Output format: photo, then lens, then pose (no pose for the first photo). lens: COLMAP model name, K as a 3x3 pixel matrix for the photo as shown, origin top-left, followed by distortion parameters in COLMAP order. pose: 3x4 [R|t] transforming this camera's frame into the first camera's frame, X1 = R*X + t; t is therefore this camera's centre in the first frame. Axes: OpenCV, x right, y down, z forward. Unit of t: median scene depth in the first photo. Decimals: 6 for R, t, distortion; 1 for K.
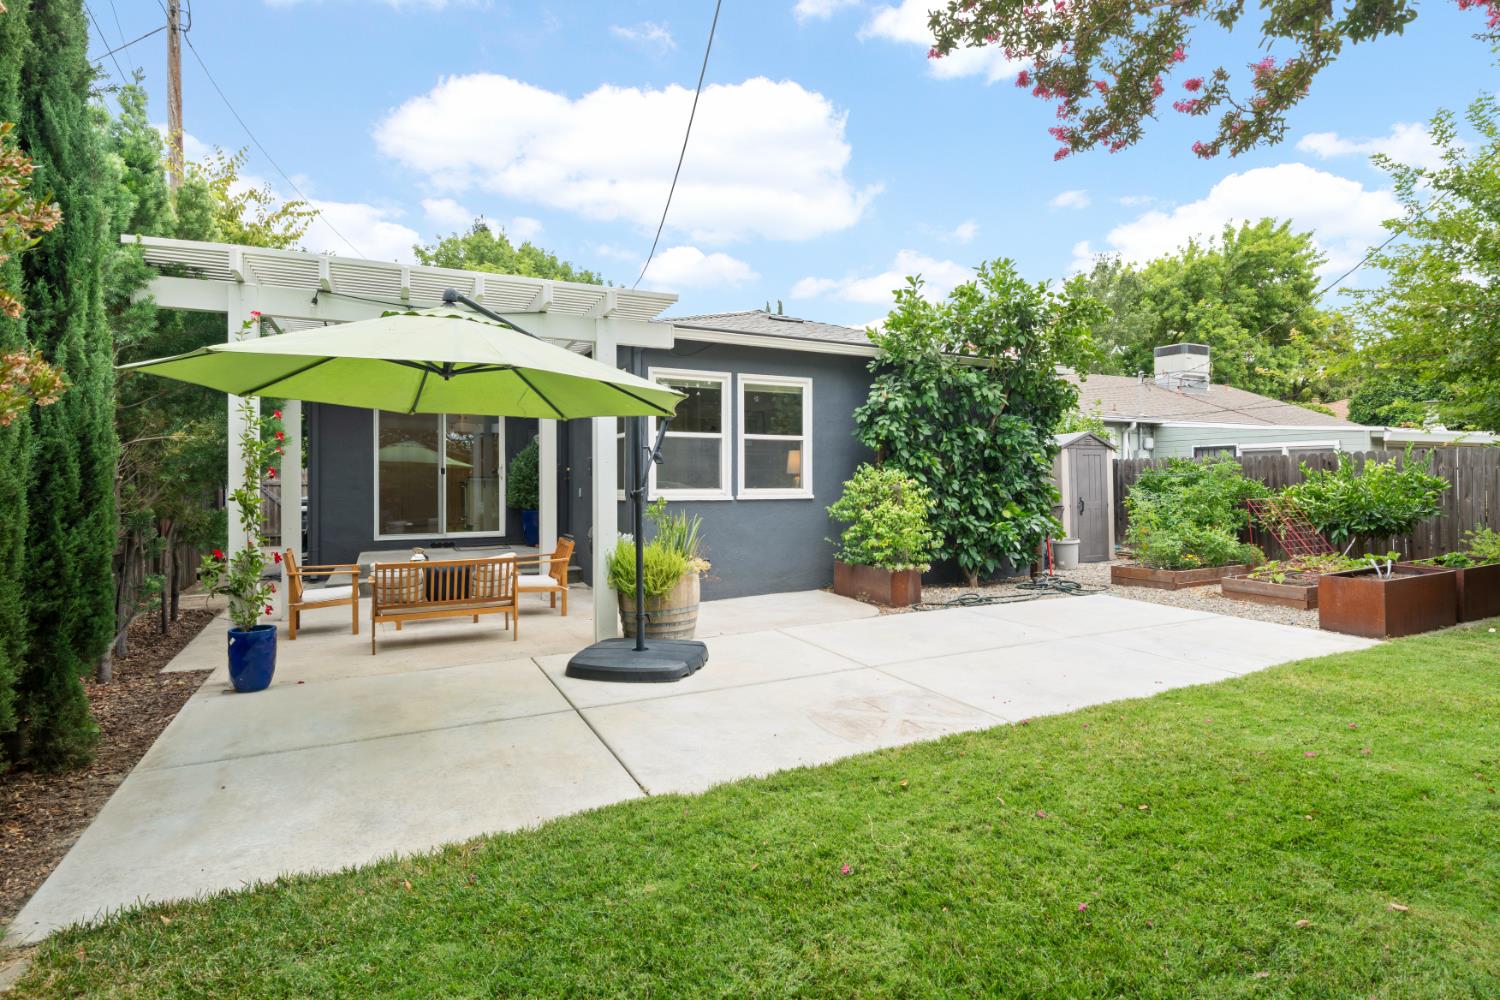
lens RADIAL K [[741.1, 0, 755.7], [0, 741.1, 483.7], [0, 0, 1]] dist [0.003391, -0.000504]
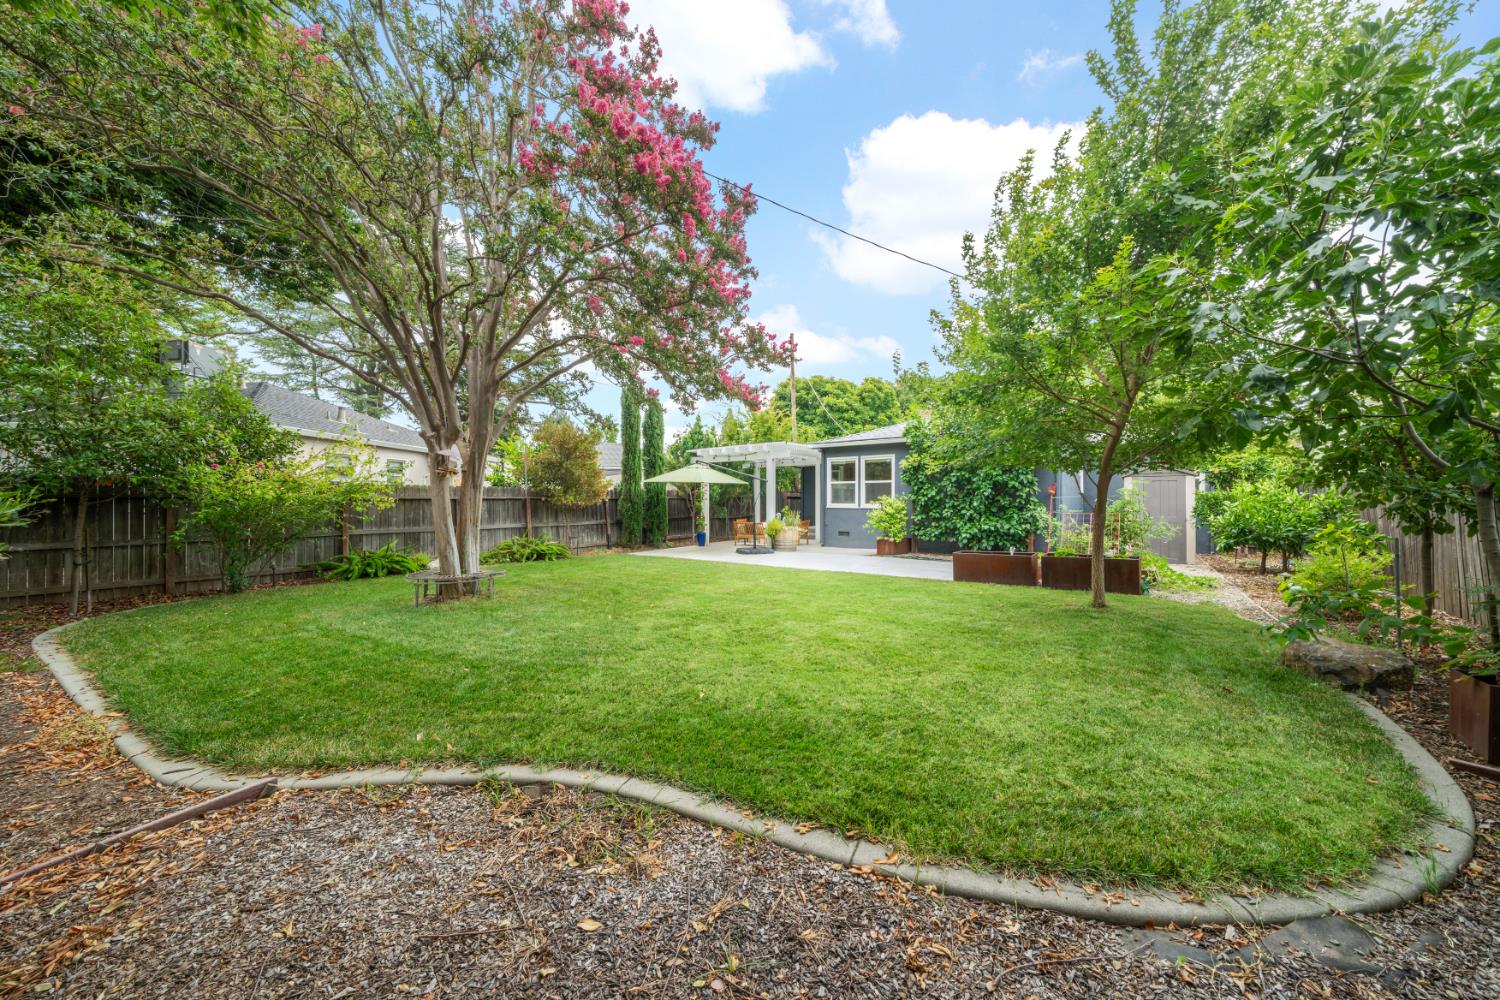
lens RADIAL K [[523.4, 0, 756.6], [0, 523.4, 509.8], [0, 0, 1]] dist [-0.002123, -0.000400]
pose [[0.431093, 0.017251, -0.902143, 1.361884], [-0.002979, 0.999839, 0.017696, -0.002706], [0.902303, -0.004941, 0.431075, -0.043991]]
